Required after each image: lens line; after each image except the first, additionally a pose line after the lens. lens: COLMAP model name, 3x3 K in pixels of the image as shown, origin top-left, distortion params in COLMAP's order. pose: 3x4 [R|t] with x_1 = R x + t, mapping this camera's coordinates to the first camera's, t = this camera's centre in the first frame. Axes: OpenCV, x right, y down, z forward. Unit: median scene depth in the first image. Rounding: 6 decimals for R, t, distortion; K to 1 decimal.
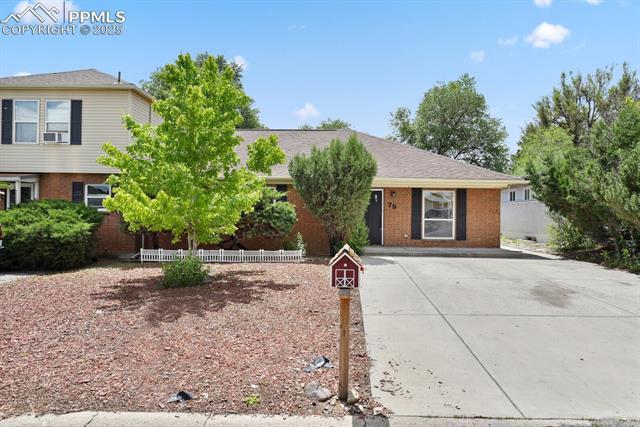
lens RADIAL K [[433.8, 0, 324.9], [0, 433.8, 212.4], [0, 0, 1]] dist [-0.008141, 0.012388]
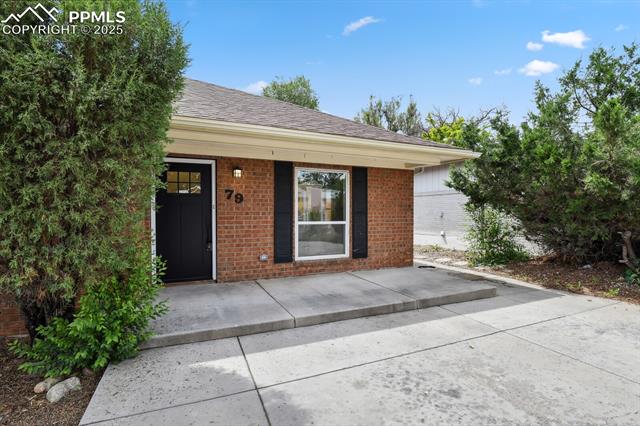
lens RADIAL K [[310.4, 0, 319.9], [0, 310.4, 213.4], [0, 0, 1]] dist [-0.017004, -0.001743]
pose [[0.906180, -0.016666, 0.422563, 0.096167], [0.011210, 0.999819, 0.015393, -0.000982], [-0.422743, -0.009212, 0.906203, 0.654603]]
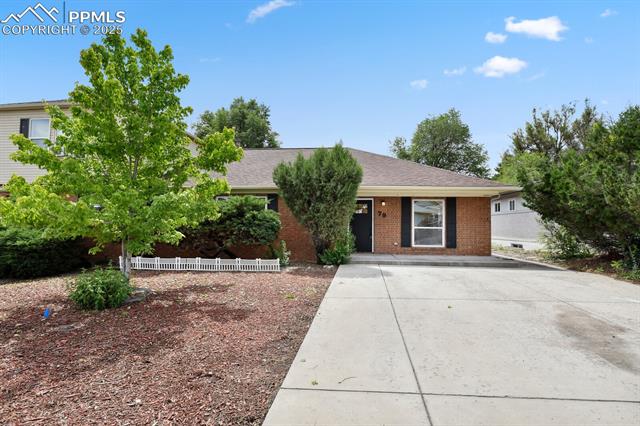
lens RADIAL K [[310.4, 0, 323.1], [0, 310.4, 217.2], [0, 0, 1]] dist [-0.017004, -0.001743]
pose [[0.996576, -0.003651, -0.082607, 0.076406], [0.001614, 0.999693, -0.024711, 0.009389], [0.082672, 0.024493, 0.996276, 0.255139]]
